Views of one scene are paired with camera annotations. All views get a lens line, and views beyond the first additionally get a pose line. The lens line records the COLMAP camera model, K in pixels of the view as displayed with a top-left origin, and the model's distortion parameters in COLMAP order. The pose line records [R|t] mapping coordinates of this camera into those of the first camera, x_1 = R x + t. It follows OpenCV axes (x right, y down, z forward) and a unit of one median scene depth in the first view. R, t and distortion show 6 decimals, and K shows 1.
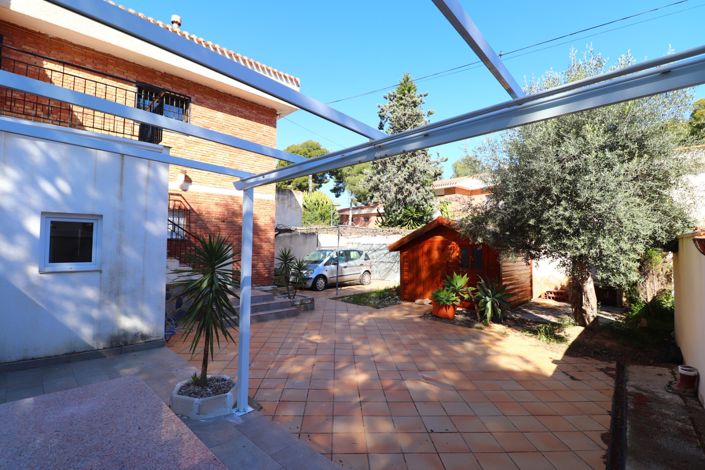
lens RADIAL K [[327.6, 0, 354.9], [0, 327.6, 232.4], [0, 0, 1]] dist [-0.010890, -0.006583]
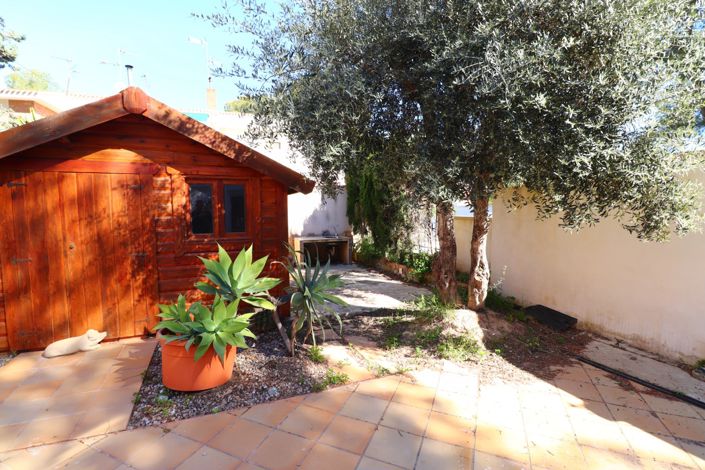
lens RADIAL K [[327.6, 0, 352.0], [0, 327.6, 236.5], [0, 0, 1]] dist [-0.010890, -0.006583]
pose [[0.433001, -0.095841, 0.896284, 0.048402], [-0.024432, 0.992718, 0.117956, 0.064589], [-0.901062, -0.072973, 0.427506, 0.720003]]
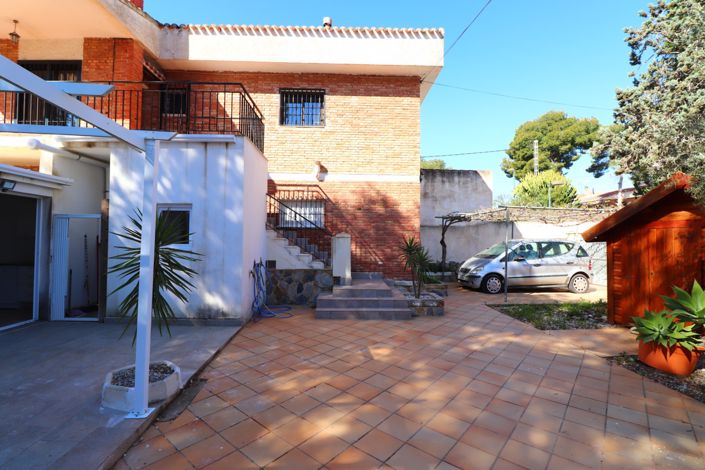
lens RADIAL K [[327.6, 0, 350.6], [0, 327.6, 233.1], [0, 0, 1]] dist [-0.010890, -0.006583]
pose [[0.731038, -0.014818, -0.682176, 0.254620], [0.024473, 0.999690, 0.004510, 0.034045], [0.681898, -0.019992, 0.731174, 0.305065]]
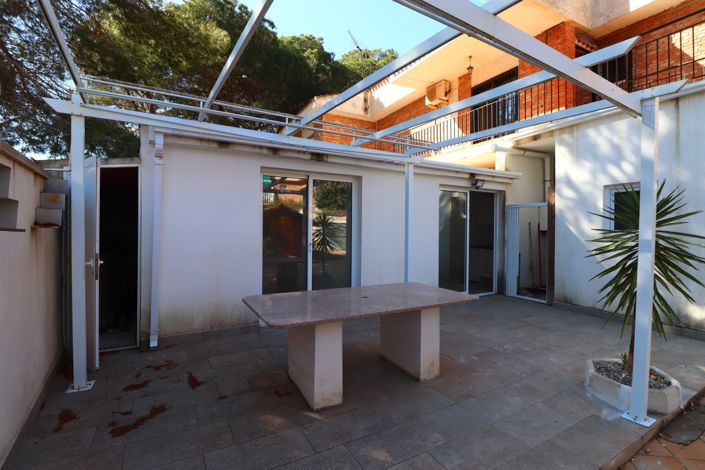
lens RADIAL K [[327.6, 0, 350.2], [0, 327.6, 232.8], [0, 0, 1]] dist [-0.010890, -0.006583]
pose [[-0.292453, 0.003005, -0.956275, 0.215452], [0.033356, 0.999419, -0.007061, 0.042976], [0.955698, -0.033963, -0.292384, 0.240130]]
